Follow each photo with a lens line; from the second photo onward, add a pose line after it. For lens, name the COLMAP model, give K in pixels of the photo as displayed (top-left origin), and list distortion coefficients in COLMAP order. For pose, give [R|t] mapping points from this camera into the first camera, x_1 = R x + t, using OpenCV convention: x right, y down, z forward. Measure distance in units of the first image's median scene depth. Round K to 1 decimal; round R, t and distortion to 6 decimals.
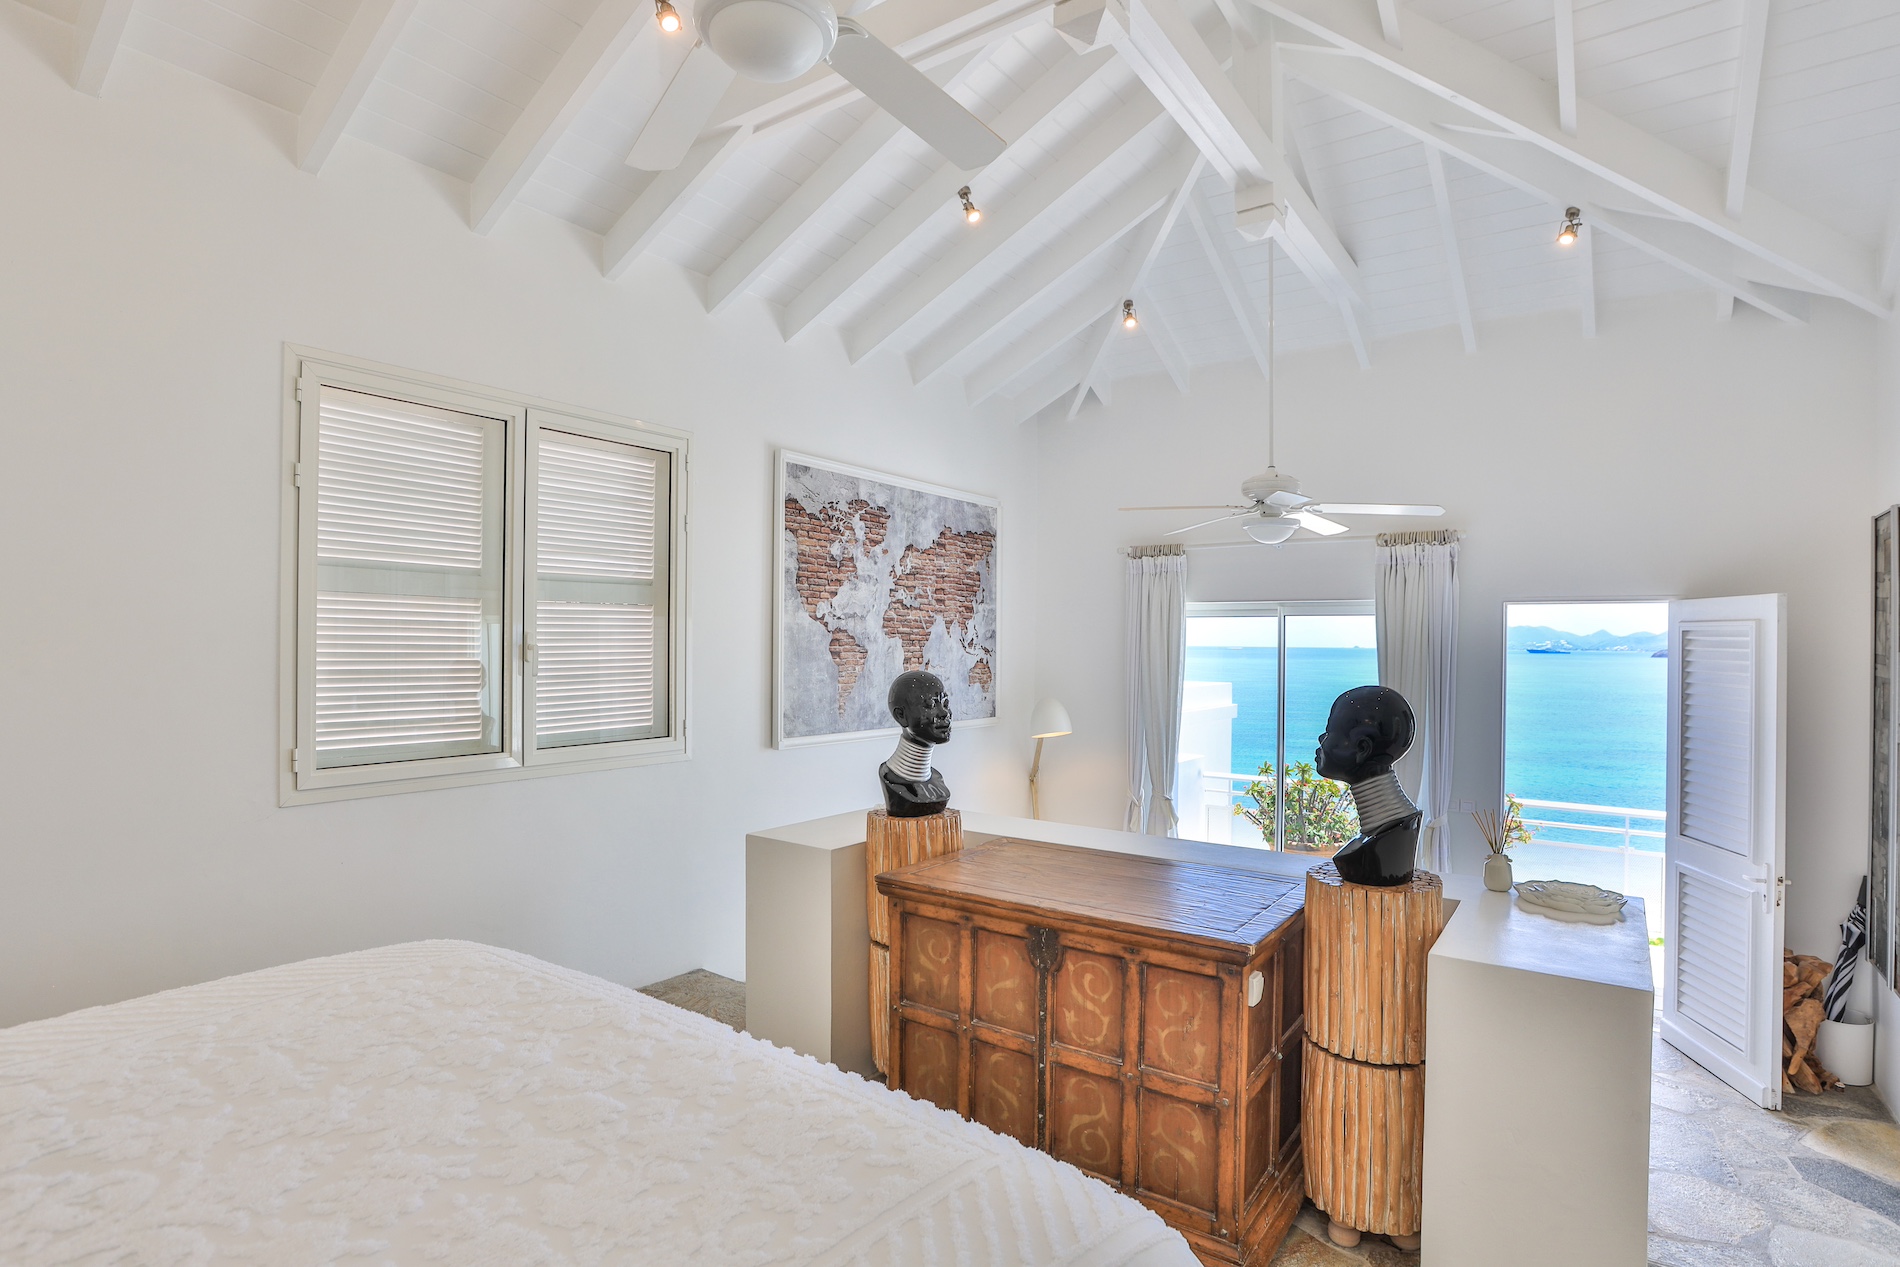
lens RADIAL K [[968.1, 0, 957.4], [0, 968.1, 638.4], [0, 0, 1]] dist [-0.002933, 0.001309]
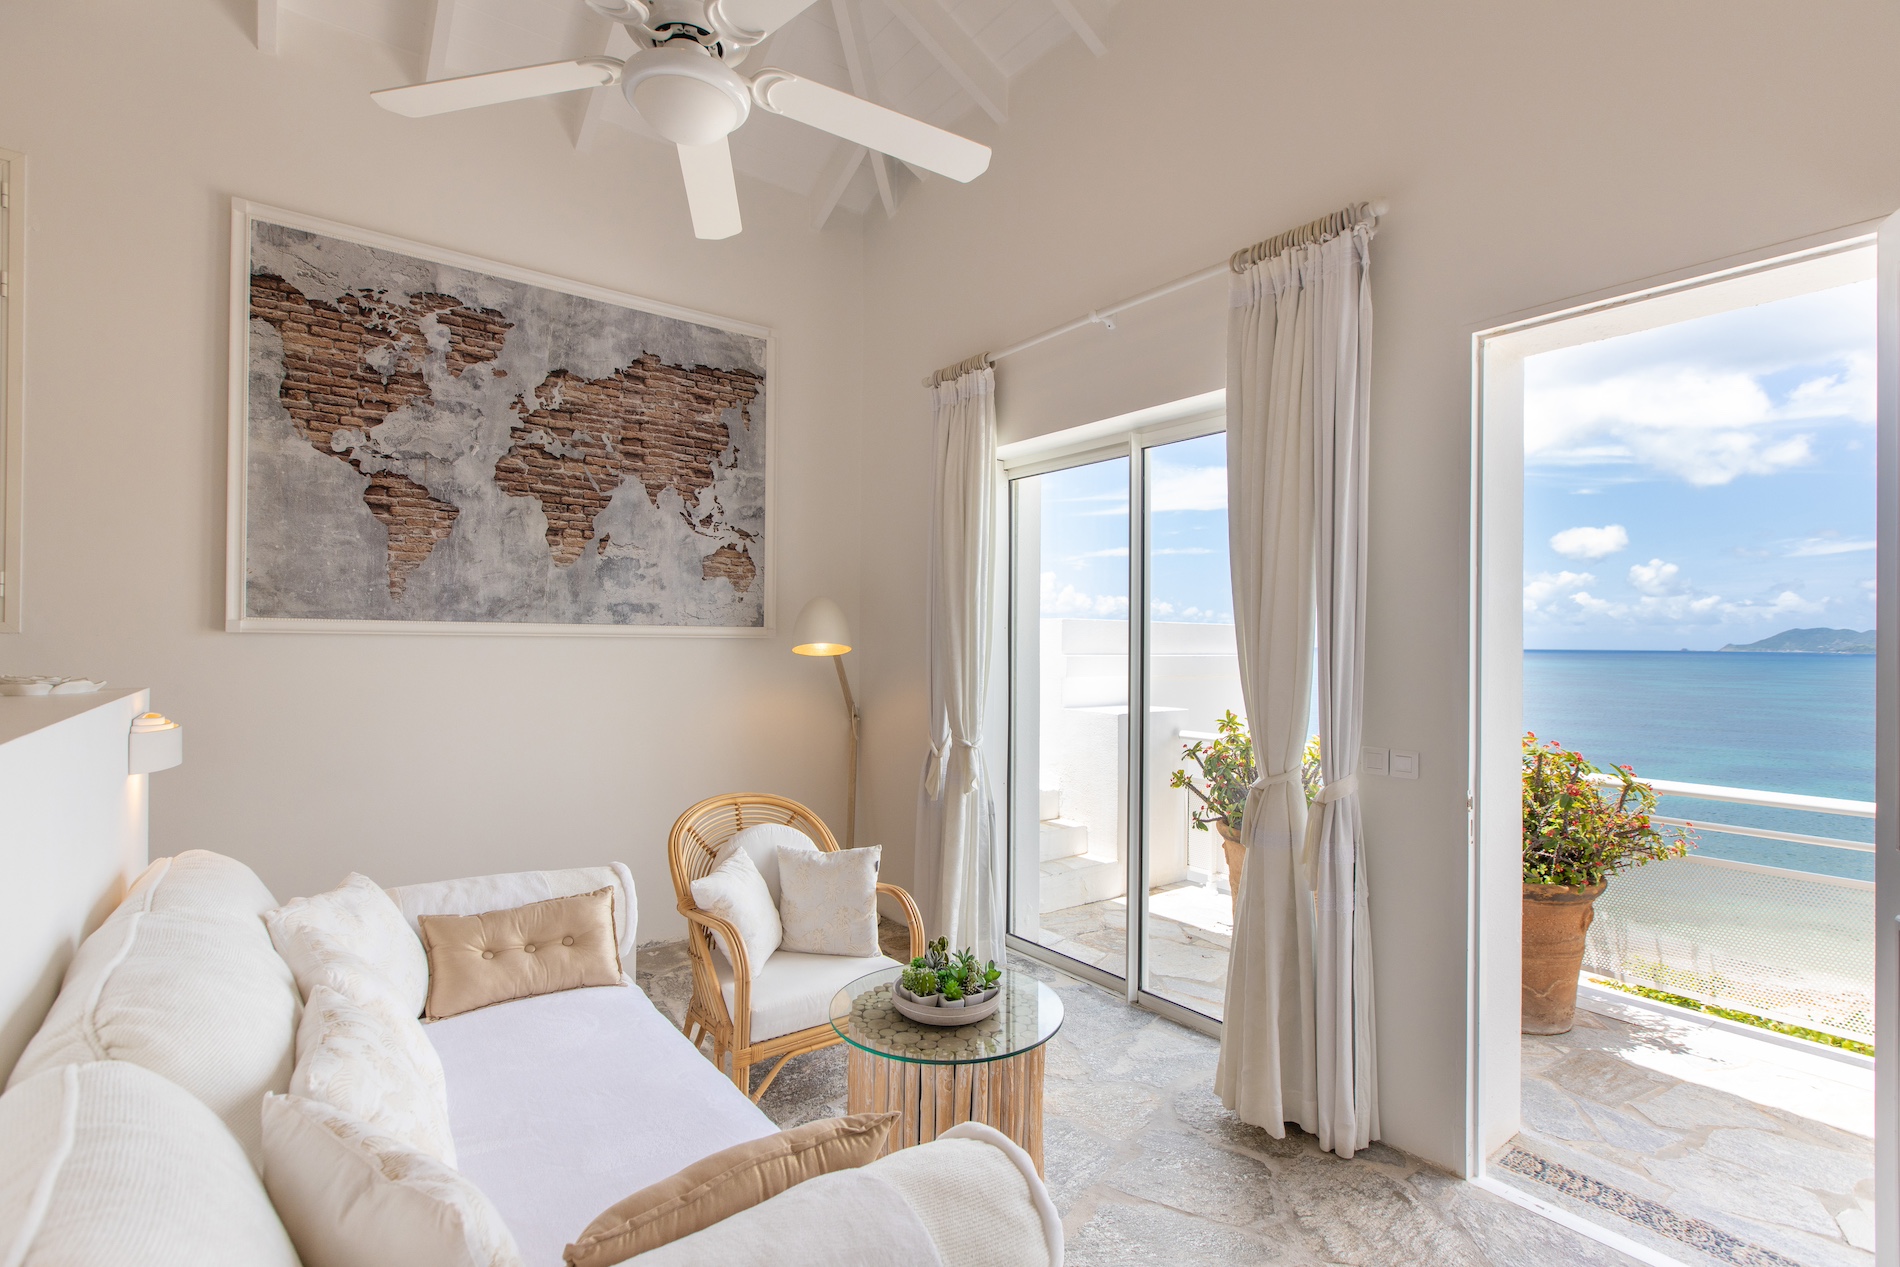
lens RADIAL K [[869.1, 0, 937.3], [0, 869.1, 638.6], [0, 0, 1]] dist [0.005323, 0.000032]
pose [[0.951268, -0.001048, -0.308363, 0.420739], [0.001300, 0.999999, 0.000612, 0.103398], [0.308362, -0.000983, 0.951268, 0.483396]]
